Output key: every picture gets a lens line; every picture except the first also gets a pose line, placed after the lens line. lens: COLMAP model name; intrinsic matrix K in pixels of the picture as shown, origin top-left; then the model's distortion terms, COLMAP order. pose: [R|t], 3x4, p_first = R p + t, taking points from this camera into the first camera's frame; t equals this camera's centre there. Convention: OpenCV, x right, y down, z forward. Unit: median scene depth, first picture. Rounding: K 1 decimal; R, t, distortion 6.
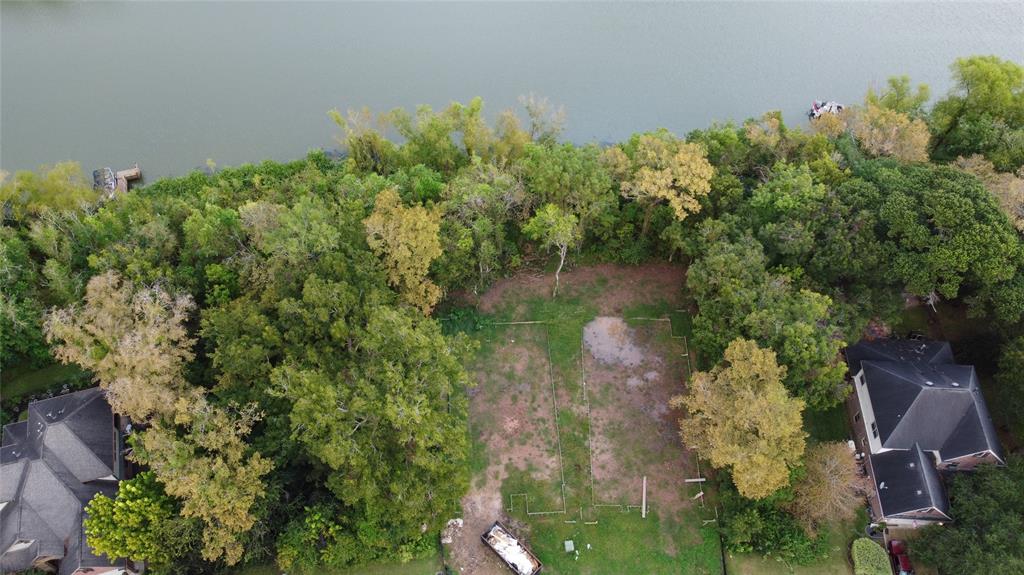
lens RADIAL K [[776.8, 0, 512.0], [0, 776.8, 287.5], [0, 0, 1]] dist [0.000484, -0.000451]
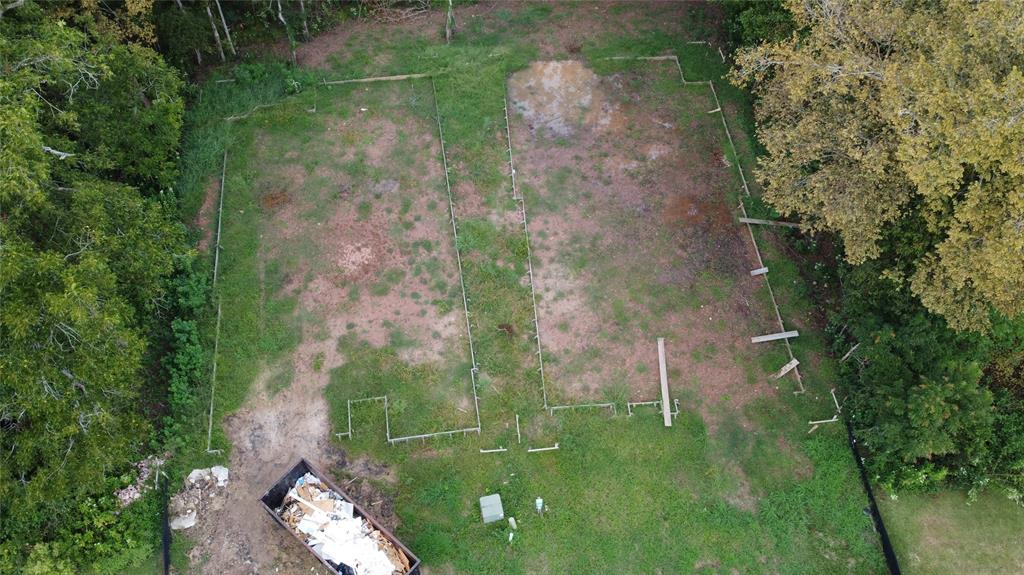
lens RADIAL K [[776.8, 0, 512.0], [0, 776.8, 287.5], [0, 0, 1]] dist [0.000484, -0.000451]
pose [[0.996130, -0.074047, 0.047347, 0.067448], [0.073889, 0.997254, 0.005077, 0.200339], [-0.047593, -0.001559, 0.998866, 0.551507]]
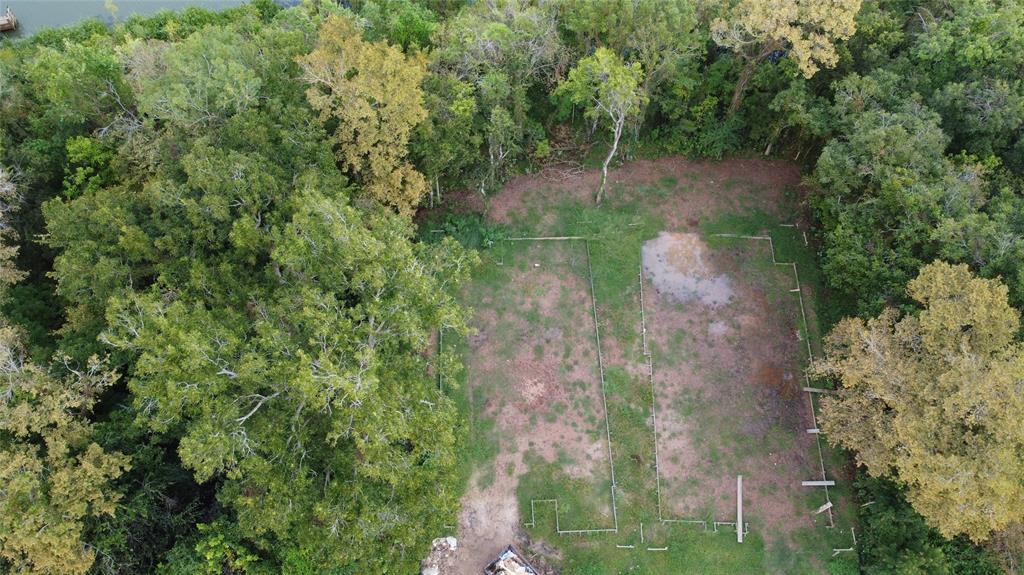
lens RADIAL K [[776.8, 0, 512.0], [0, 776.8, 287.5], [0, 0, 1]] dist [0.000484, -0.000451]
pose [[0.999696, 0.018966, -0.015743, -0.010600], [-0.017611, 0.996465, 0.082140, 0.036515], [0.017245, -0.081838, 0.996496, 0.355441]]
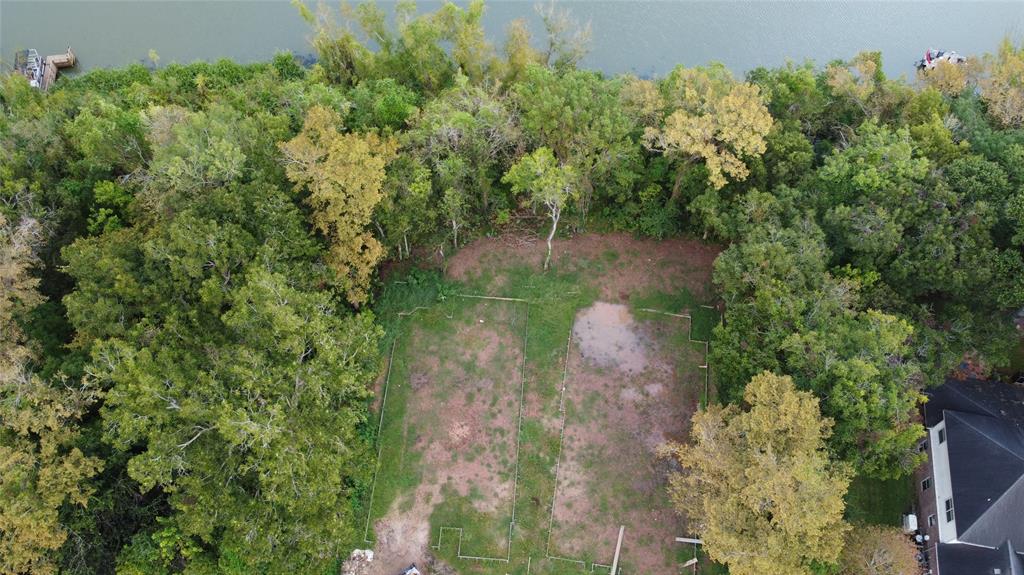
lens RADIAL K [[776.8, 0, 512.0], [0, 776.8, 287.5], [0, 0, 1]] dist [0.000484, -0.000451]
pose [[0.990510, 0.115198, -0.074967, 0.092374], [-0.109099, 0.990731, 0.080928, -0.032520], [0.083595, -0.071981, 0.993897, 0.255607]]
